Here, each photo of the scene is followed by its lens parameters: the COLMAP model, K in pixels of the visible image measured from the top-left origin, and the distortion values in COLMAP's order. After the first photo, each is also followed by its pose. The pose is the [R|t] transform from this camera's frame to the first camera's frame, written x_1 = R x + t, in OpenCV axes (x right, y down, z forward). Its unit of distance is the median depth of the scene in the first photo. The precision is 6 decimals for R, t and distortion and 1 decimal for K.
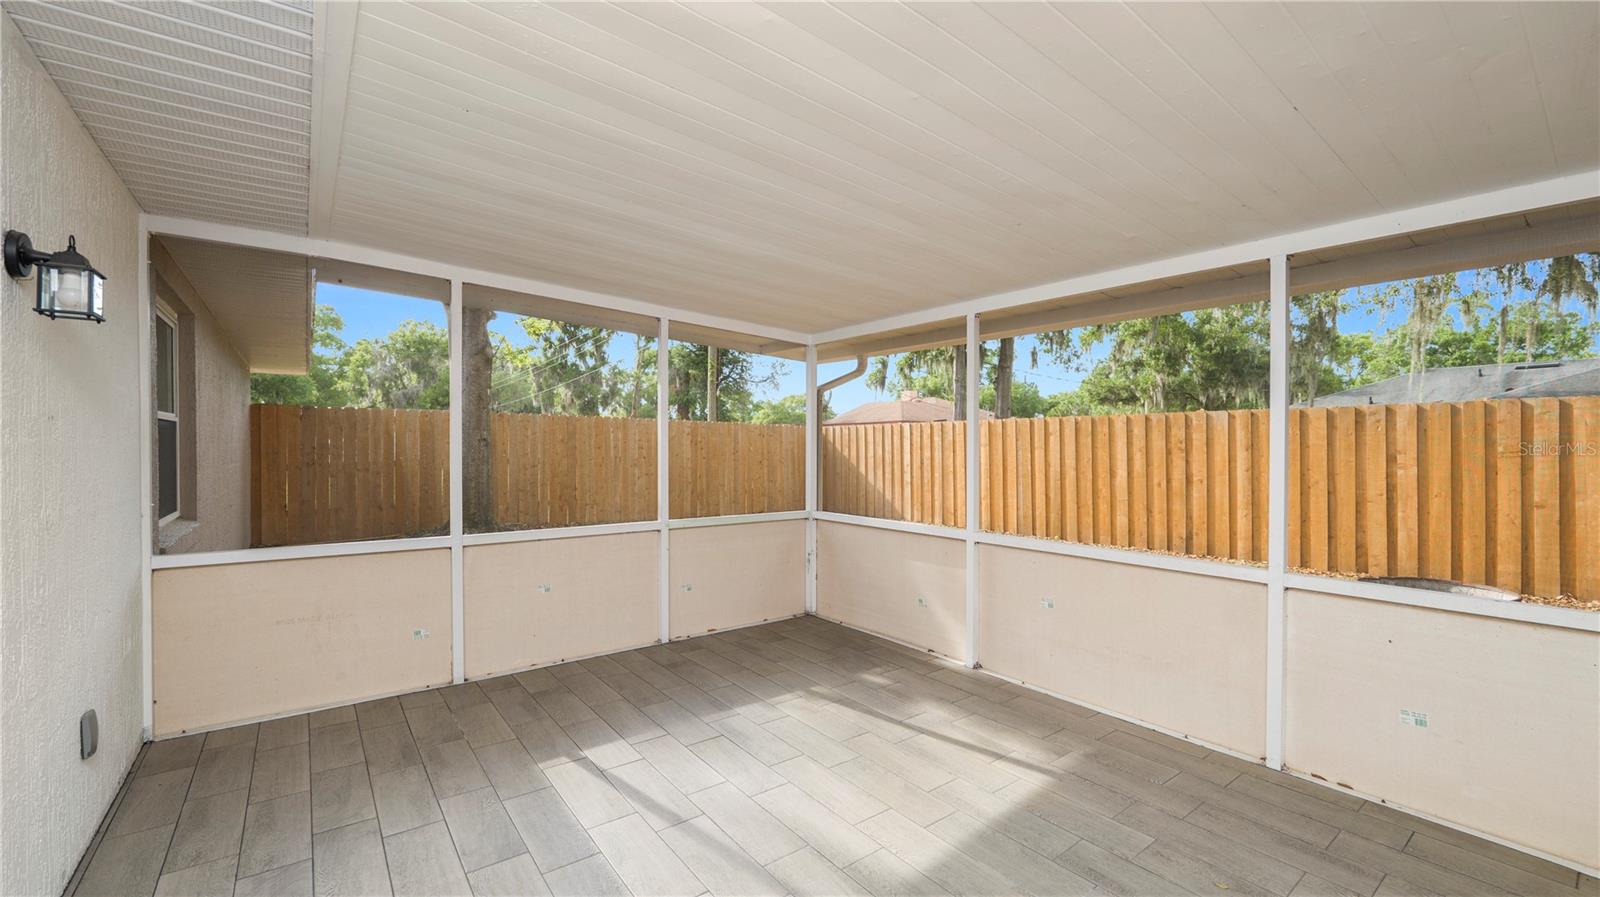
lens RADIAL K [[652.3, 0, 801.0], [0, 652.3, 451.4], [0, 0, 1]] dist [-0.013530, 0.001125]
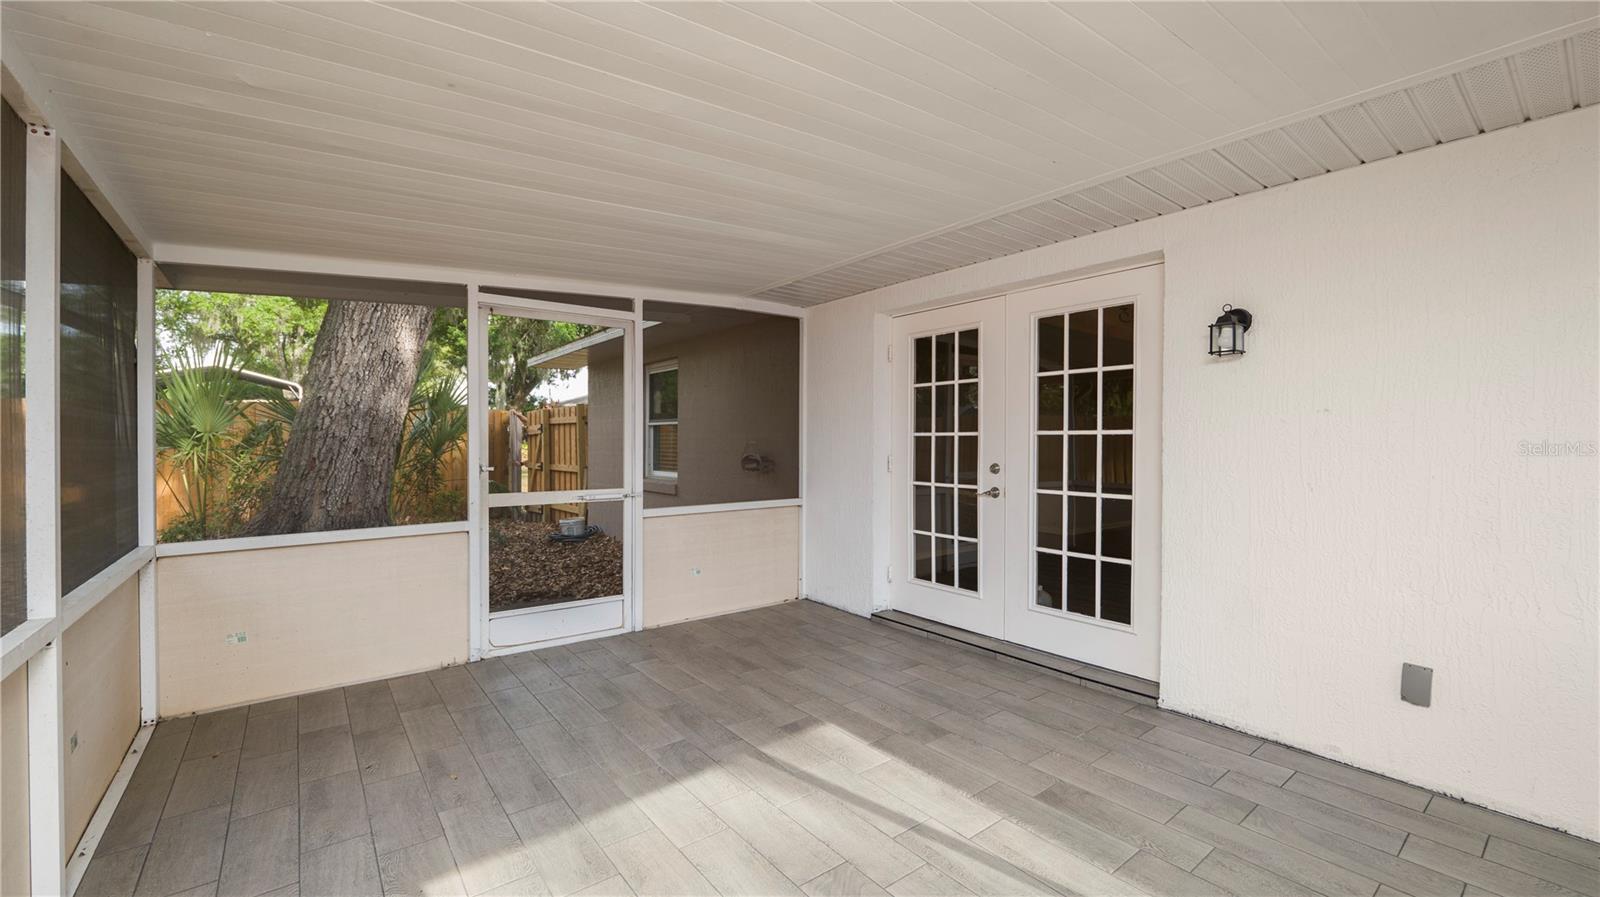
lens RADIAL K [[652.3, 0, 802.9], [0, 652.3, 446.8], [0, 0, 1]] dist [-0.013530, 0.001125]
pose [[-0.999954, -0.001506, -0.009501, -0.005910], [-0.001692, 0.999806, 0.019610, 0.000495], [0.009470, 0.019625, -0.999763, 0.724363]]
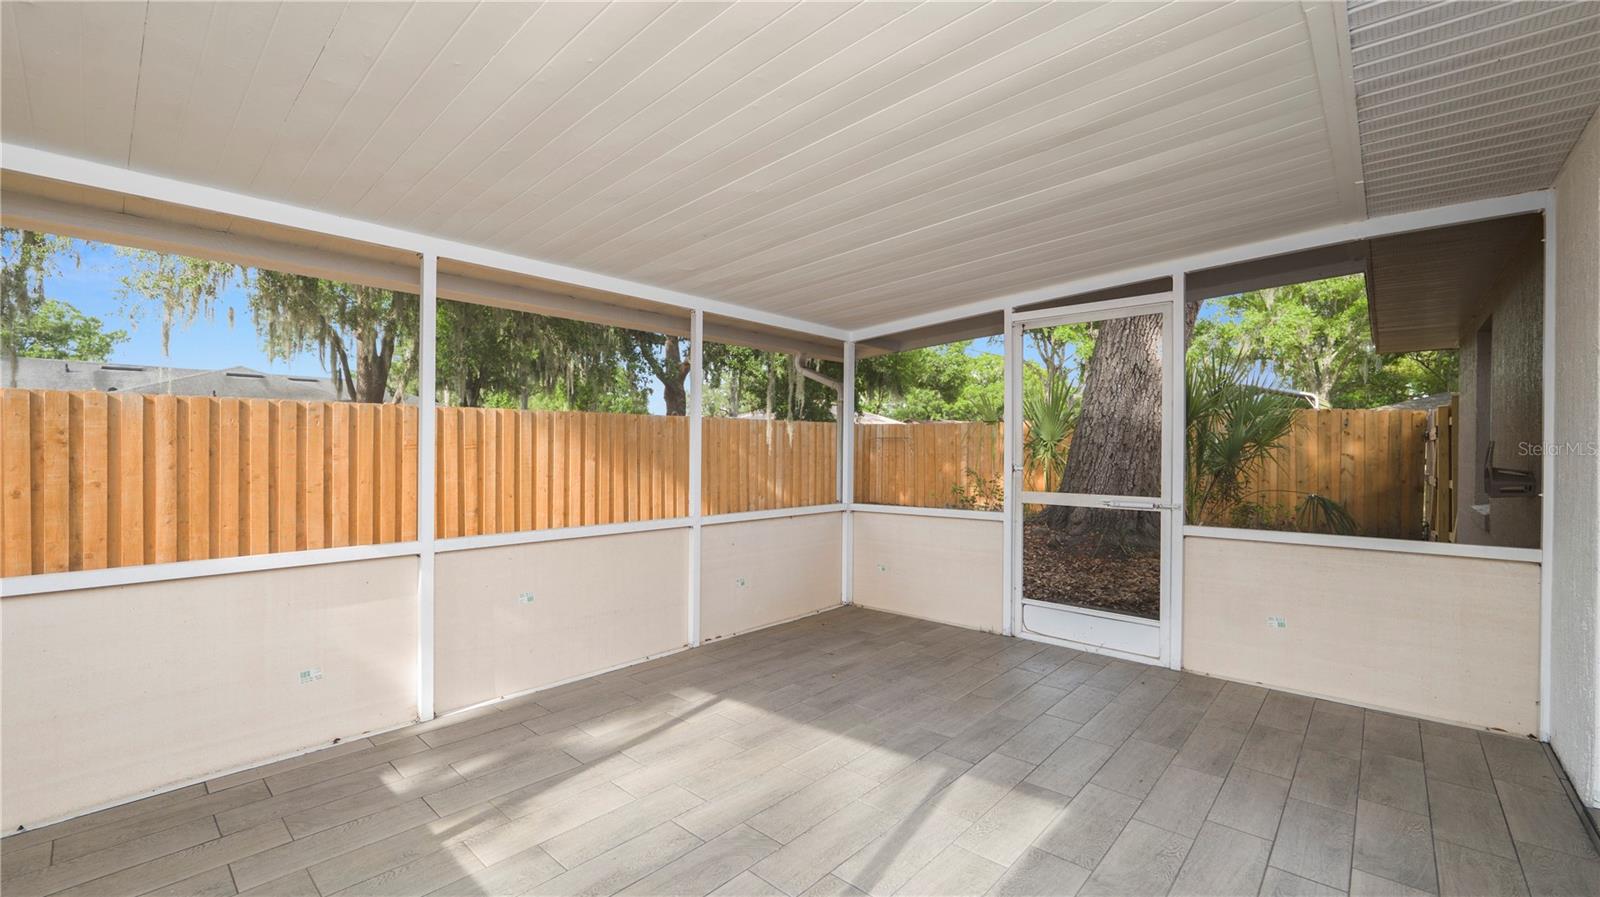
lens RADIAL K [[652.3, 0, 801.8], [0, 652.3, 451.9], [0, 0, 1]] dist [-0.013530, 0.001125]
pose [[-0.182597, -0.005476, 0.983173, -0.359001], [0.005792, 0.999961, 0.006646, 0.010799], [-0.983171, 0.006908, -0.182558, 0.454254]]
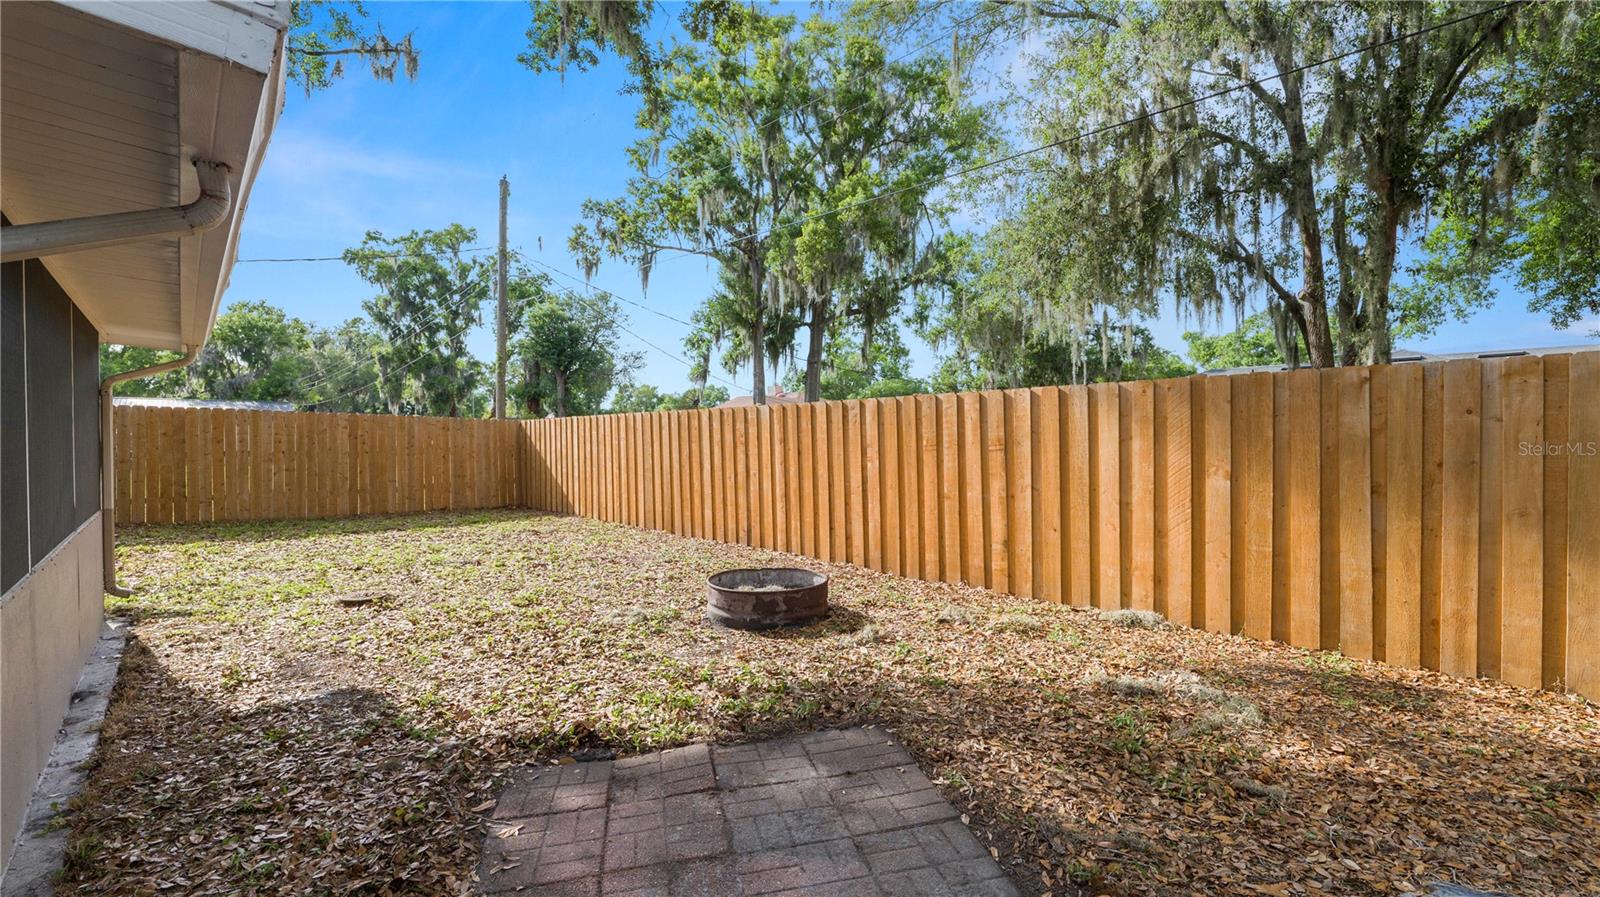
lens RADIAL K [[652.3, 0, 799.2], [0, 652.3, 451.4], [0, 0, 1]] dist [-0.013530, 0.001125]
pose [[0.994312, -0.001116, 0.106499, 0.784416], [0.000195, 0.999963, 0.008654, 0.001539], [-0.106505, -0.008584, 0.994275, -0.023817]]
